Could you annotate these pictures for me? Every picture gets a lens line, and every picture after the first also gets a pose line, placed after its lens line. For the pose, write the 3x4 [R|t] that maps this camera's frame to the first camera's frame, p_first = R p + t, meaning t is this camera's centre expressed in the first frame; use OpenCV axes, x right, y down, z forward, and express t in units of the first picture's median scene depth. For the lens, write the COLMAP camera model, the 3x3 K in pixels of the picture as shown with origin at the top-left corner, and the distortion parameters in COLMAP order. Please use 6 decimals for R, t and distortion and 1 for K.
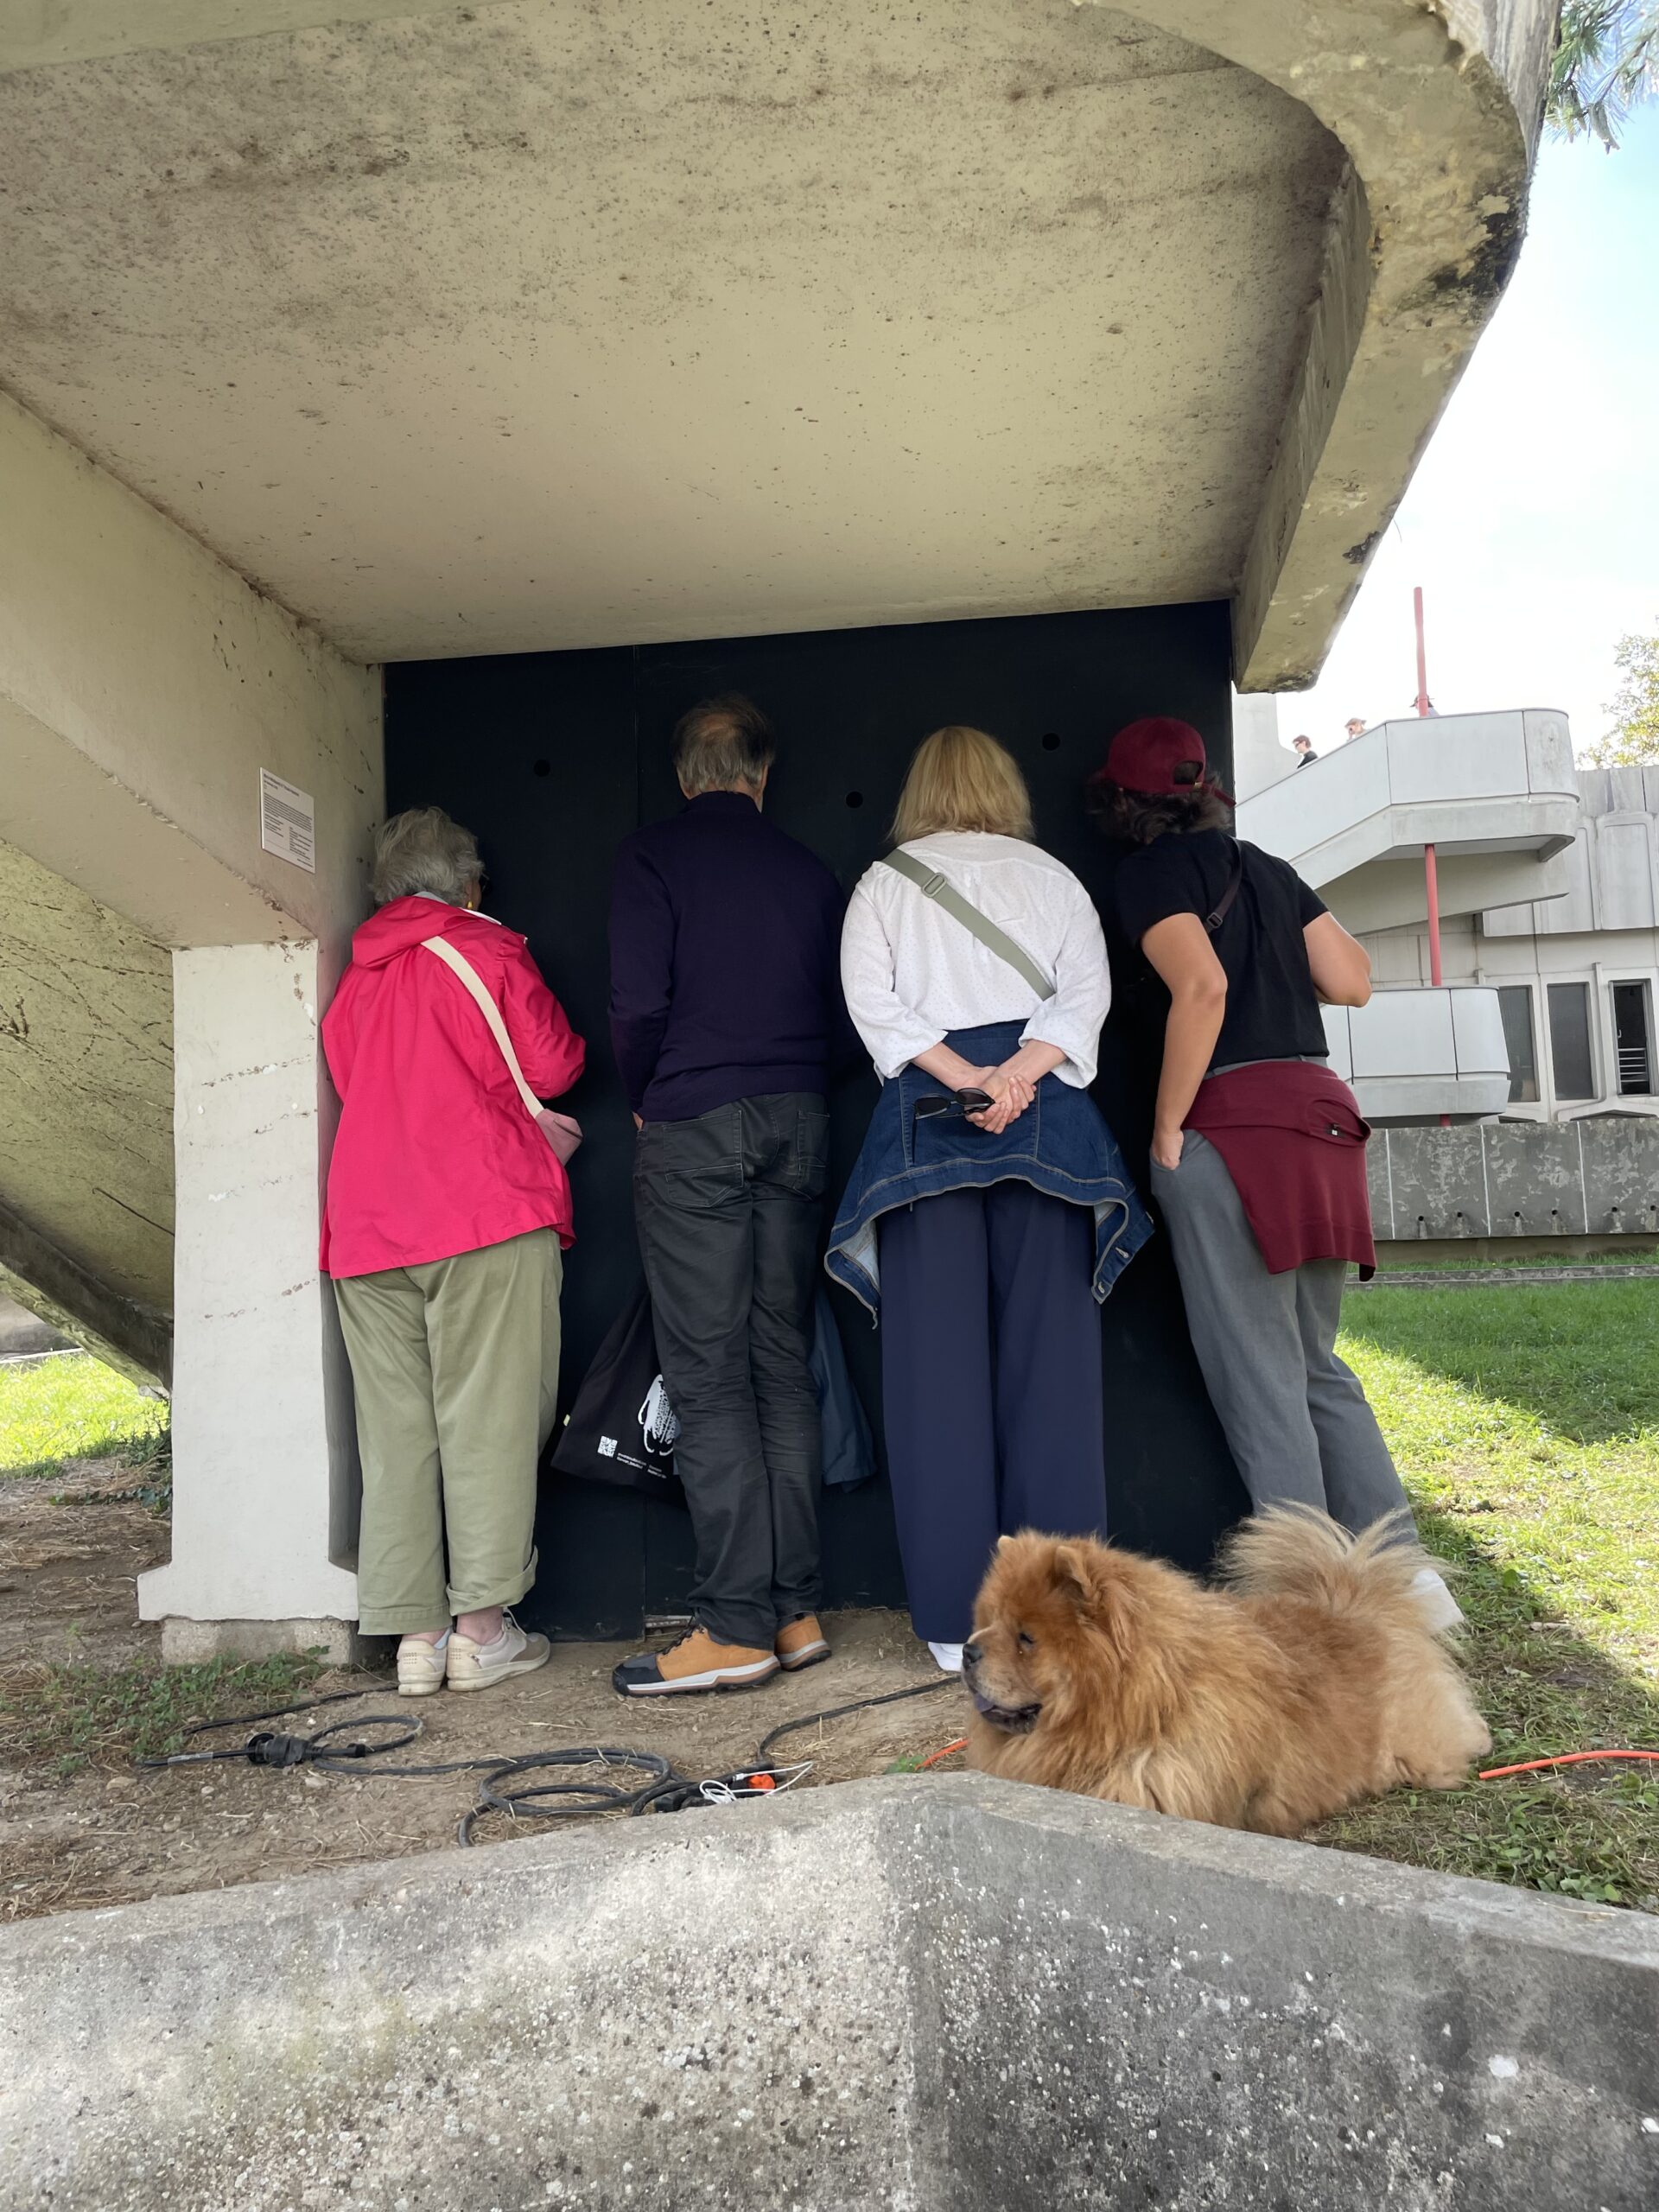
lens RADIAL K [[1680.3, 0, 832.8], [0, 1680.3, 1098.7], [0, 0, 1]] dist [-0.000246, -0.022801]
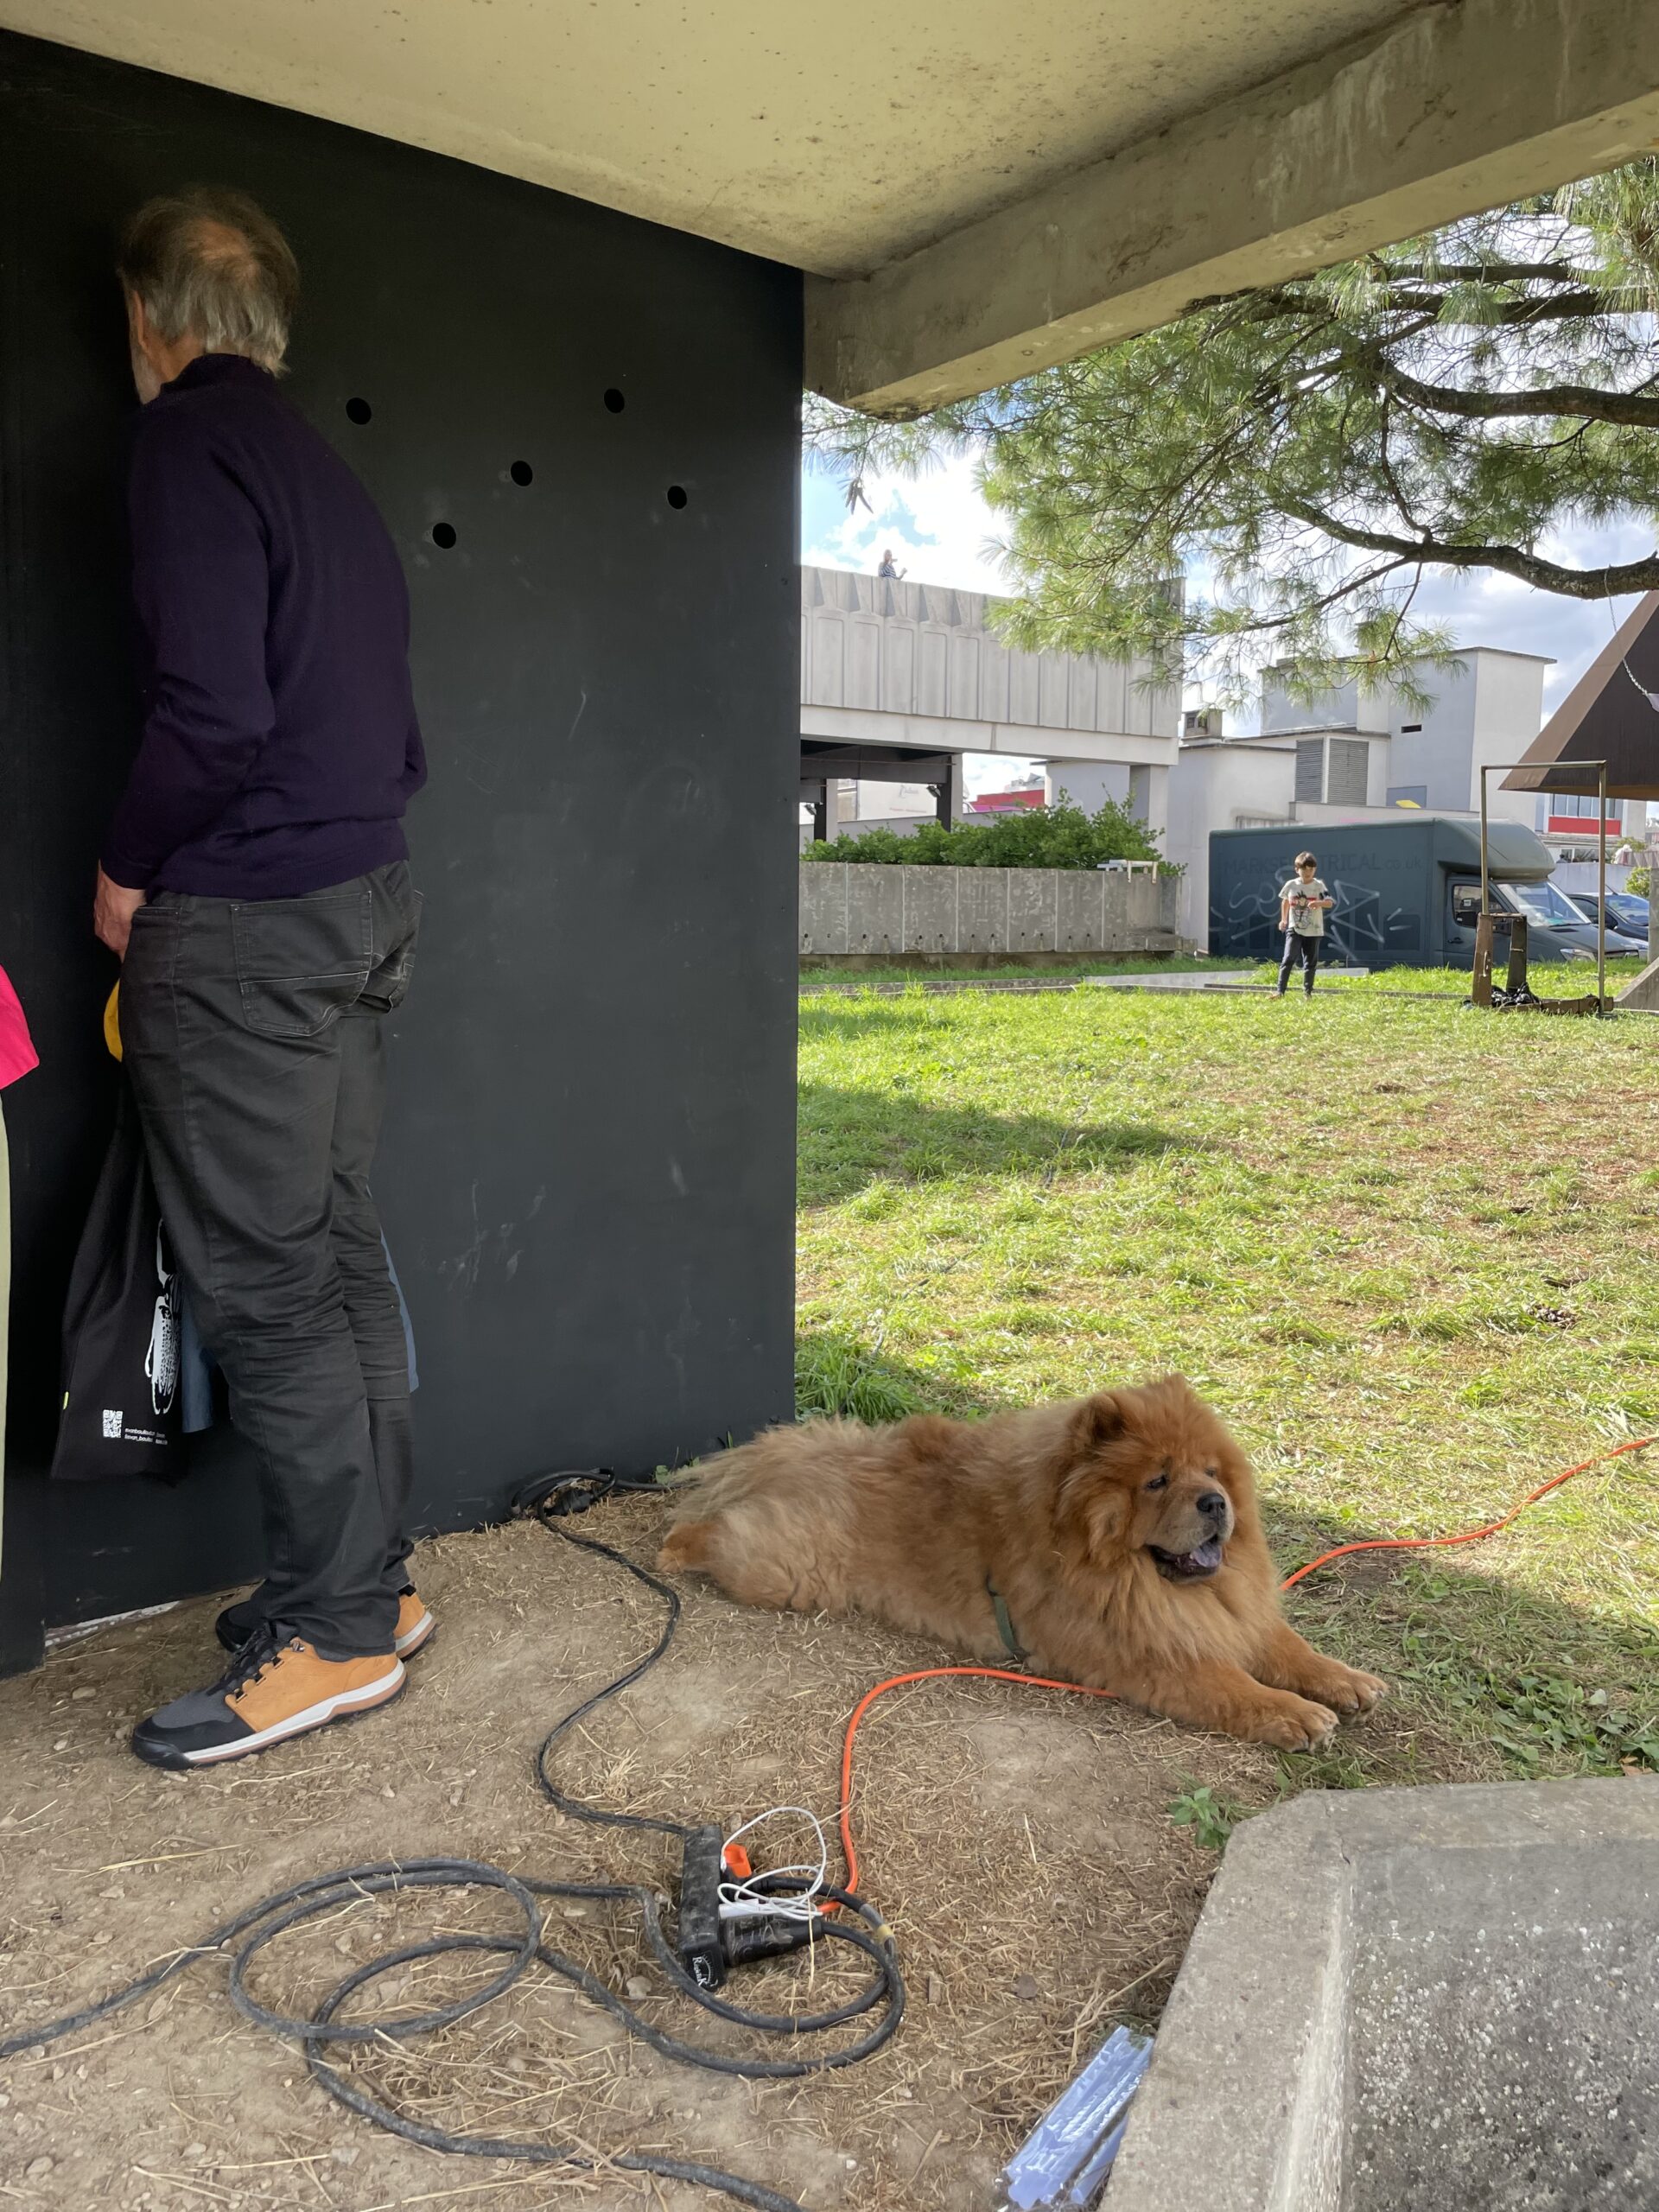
lens RADIAL K [[1680.3, 0, 826.7], [0, 1680.3, 1117.1], [0, 0, 1]] dist [-0.000246, -0.022801]
pose [[0.702142, -0.051323, 0.710185, -0.703097], [-0.080933, 0.985183, 0.151213, -0.034200], [-0.707423, -0.163650, 0.687584, 0.711129]]
